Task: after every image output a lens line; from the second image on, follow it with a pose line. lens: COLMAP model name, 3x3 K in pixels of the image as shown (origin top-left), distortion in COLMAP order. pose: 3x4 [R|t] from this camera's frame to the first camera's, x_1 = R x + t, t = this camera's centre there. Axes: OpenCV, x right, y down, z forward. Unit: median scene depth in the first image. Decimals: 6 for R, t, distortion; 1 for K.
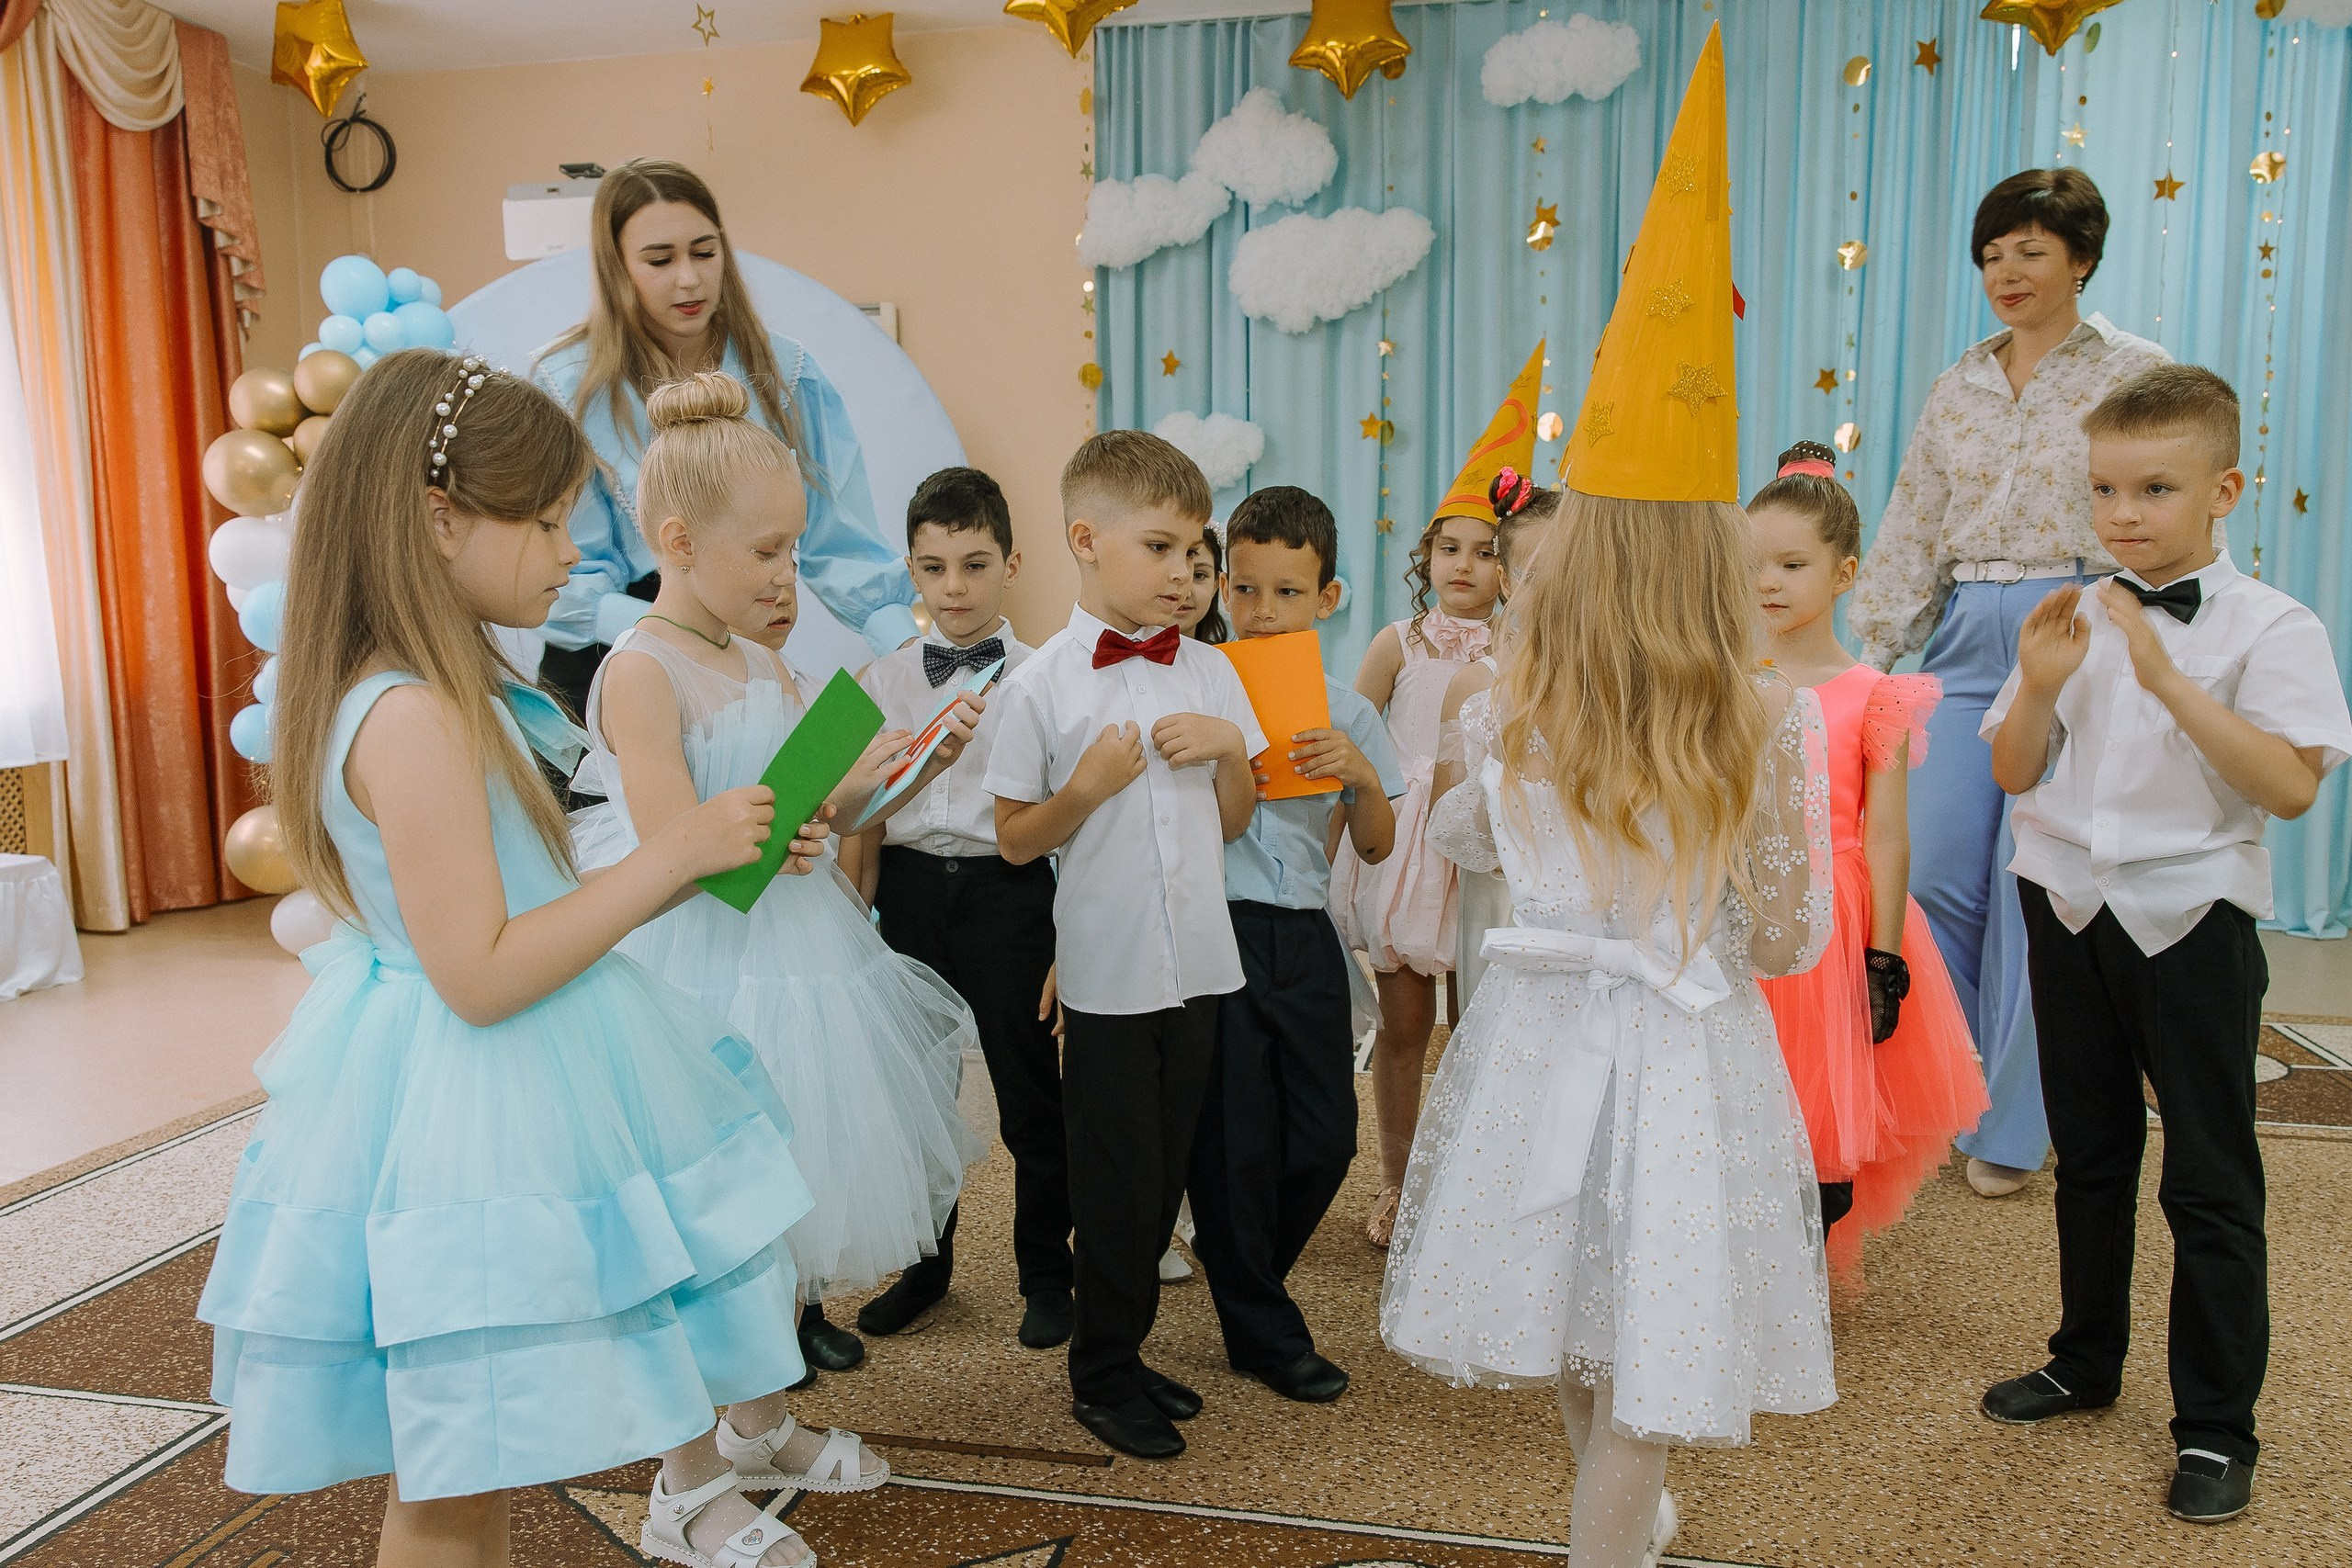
lens RADIAL K [[1828.4, 0, 1175.5], [0, 1828.4, 771.5], [0, 0, 1]] dist [0.005064, 0.003481]
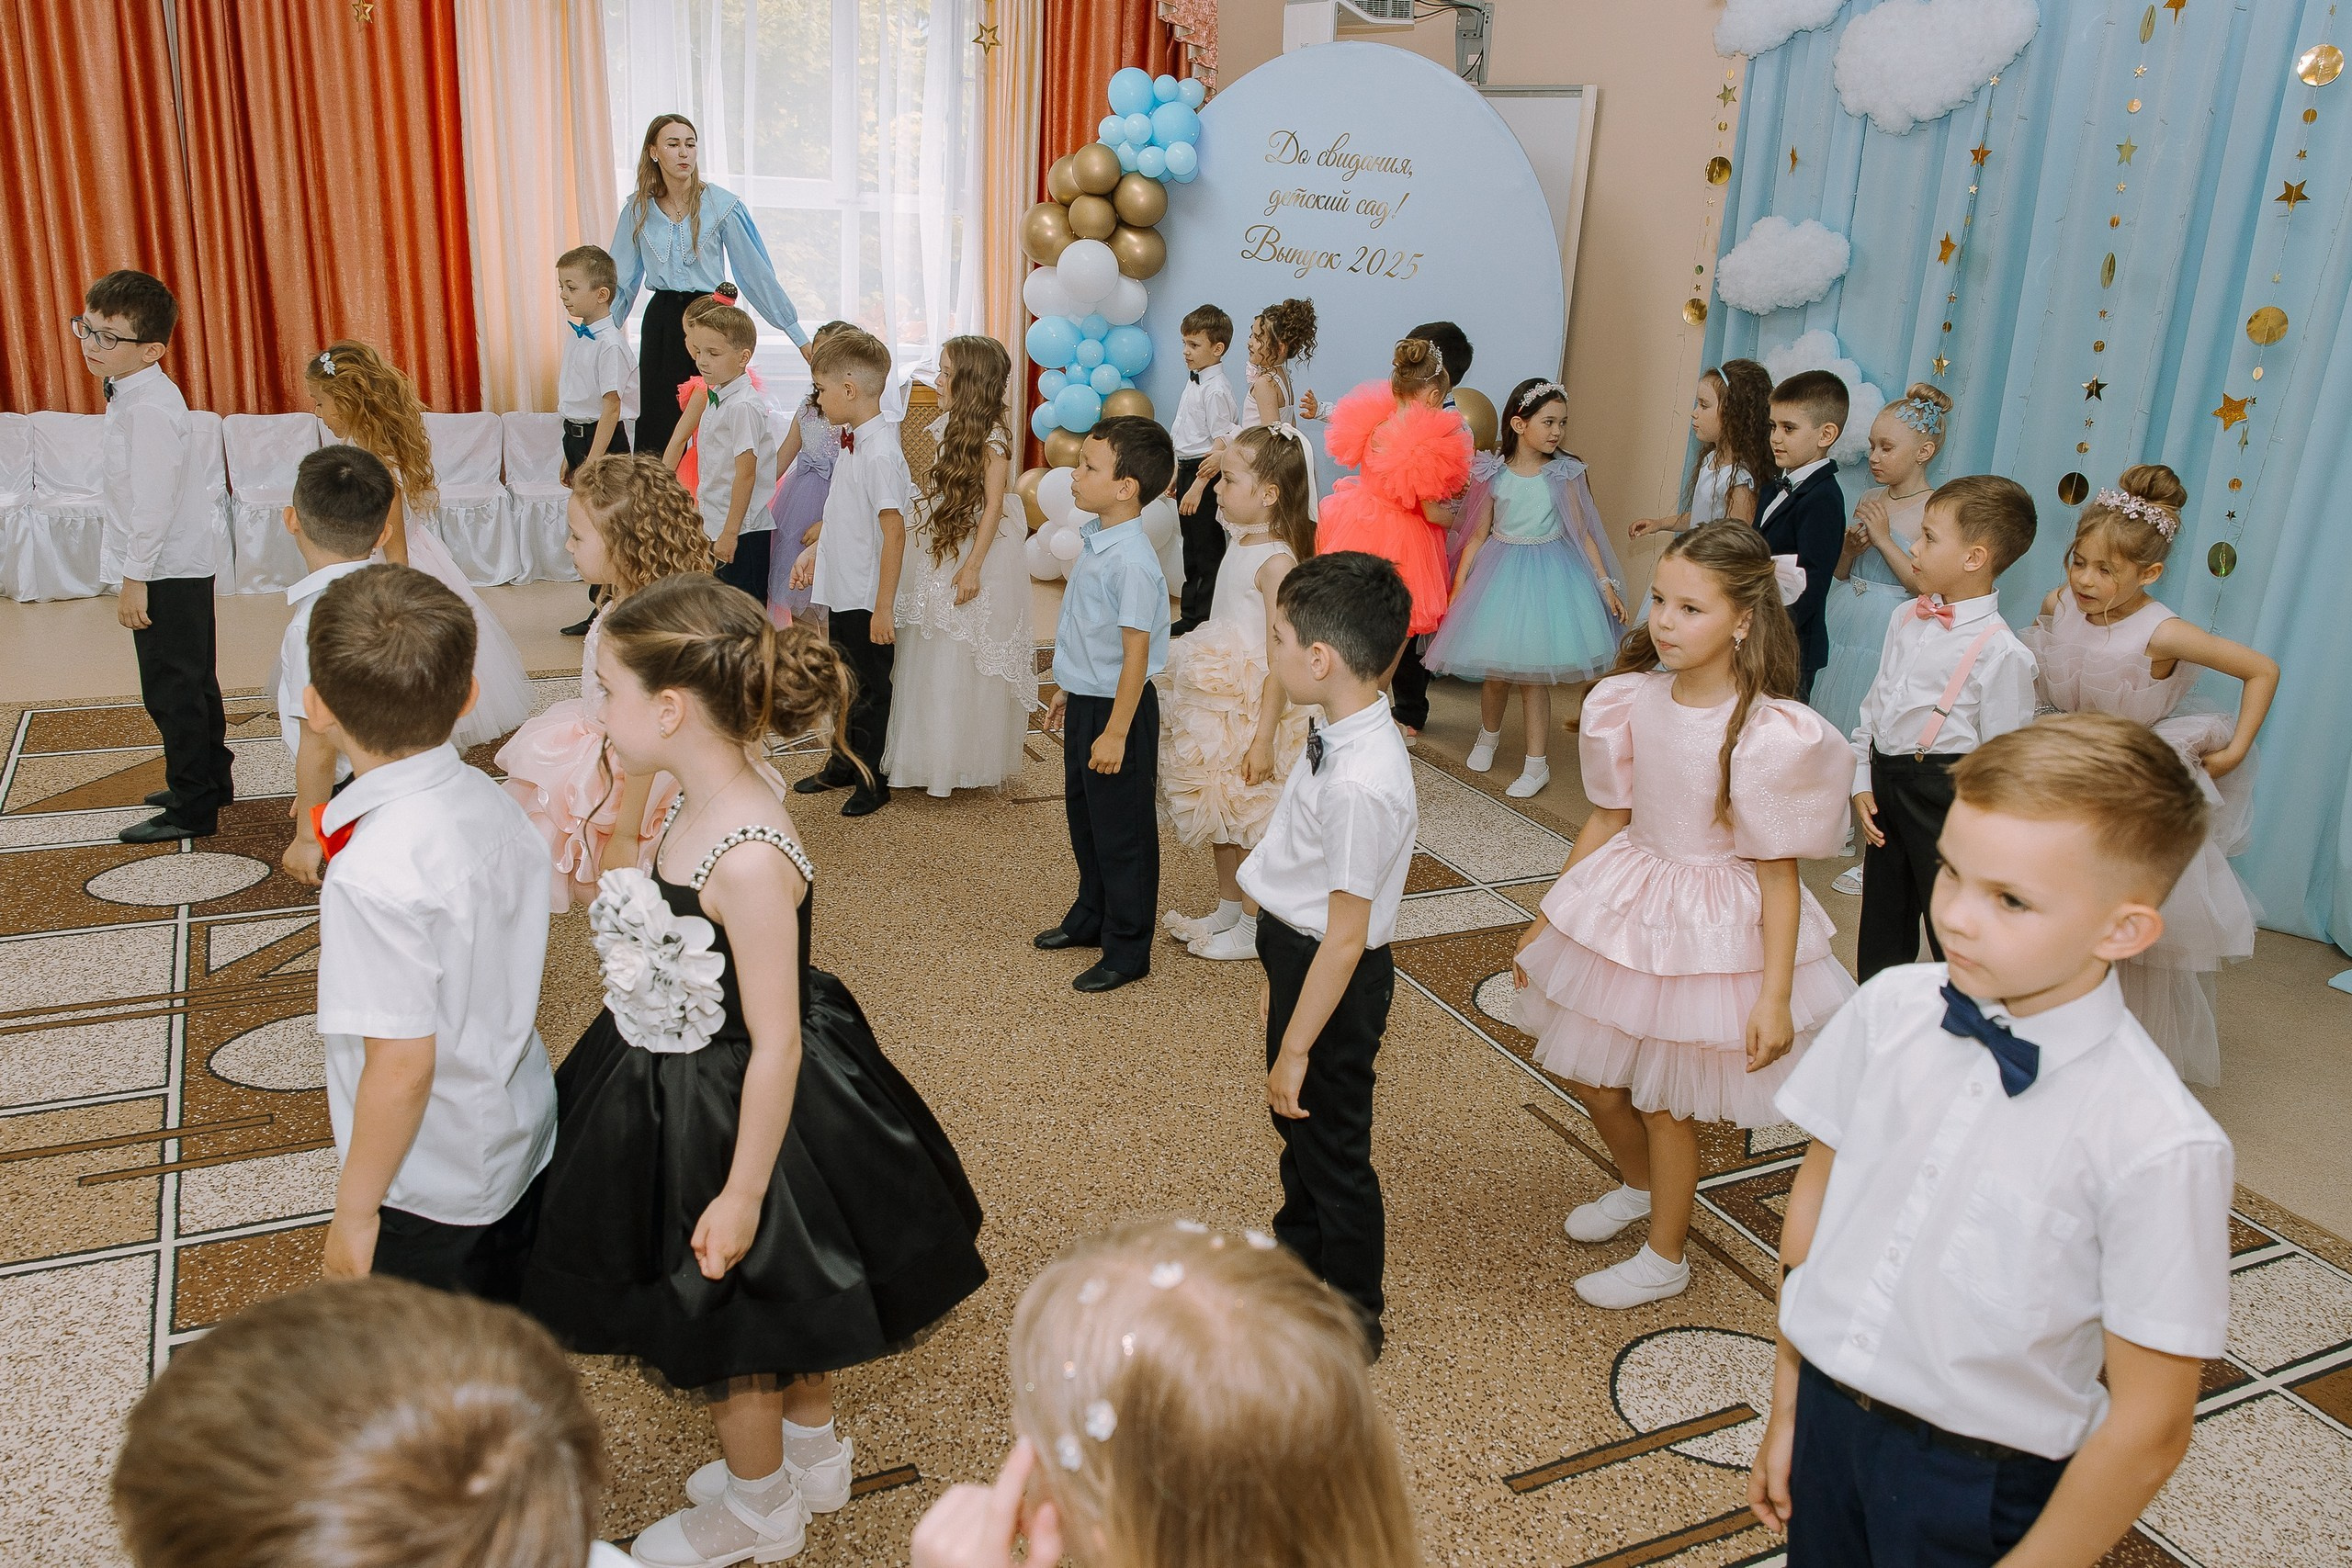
lens RADIAL K [[1828.4, 0, 1160.6], [0, 1828.4, 769.2], [0, 0, 1]] dist [0.005064, 0.003481]
pose [[0.613943, 0.286055, -0.735694, 0.602190], [-0.140064, 0.956714, 0.255108, -0.123917], [0.776824, -0.053578, 0.627434, 0.151071]]
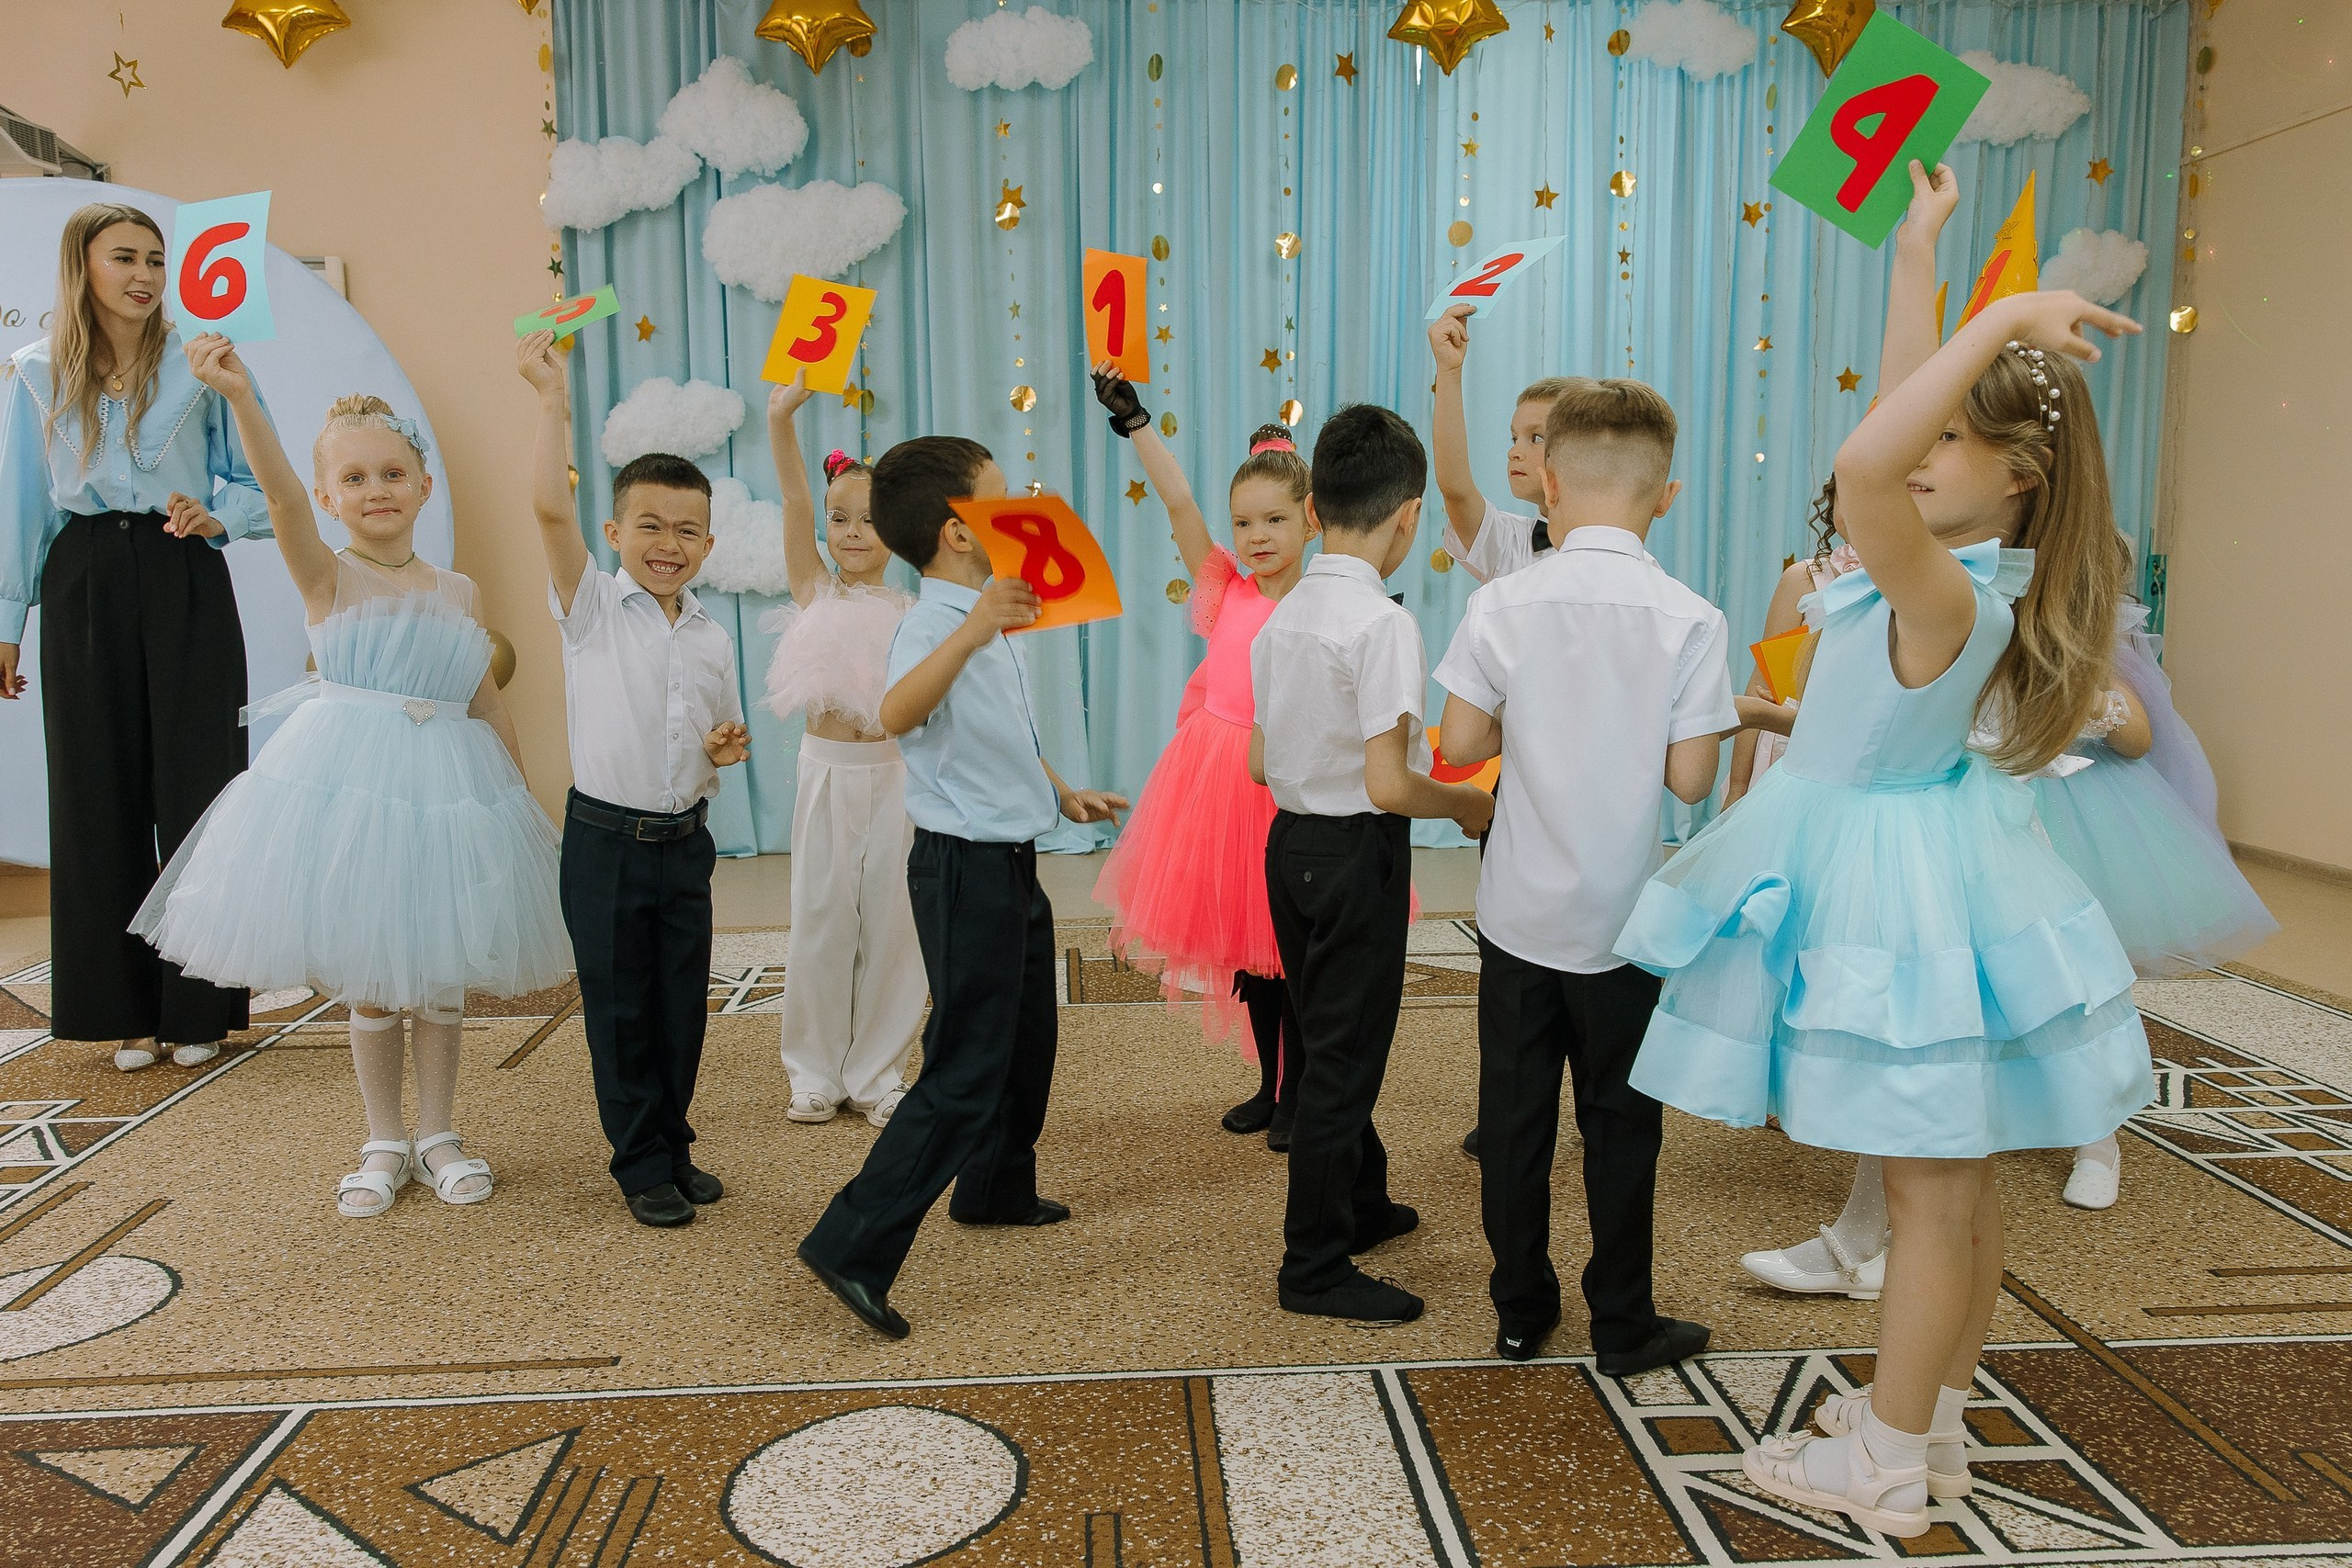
lens RADIAL K [[1828.4, 0, 1178.9], [0, 1828.4, 769.2], [0, 0, 1]] dist [0.005064, 0.003481]
pose [[0.963331, -0.038201, 0.265582, 0.003351], [0.035411, 0.999256, 0.015285, 0.011509], [-0.265968, -0.005320, 0.963967, -0.038587]]
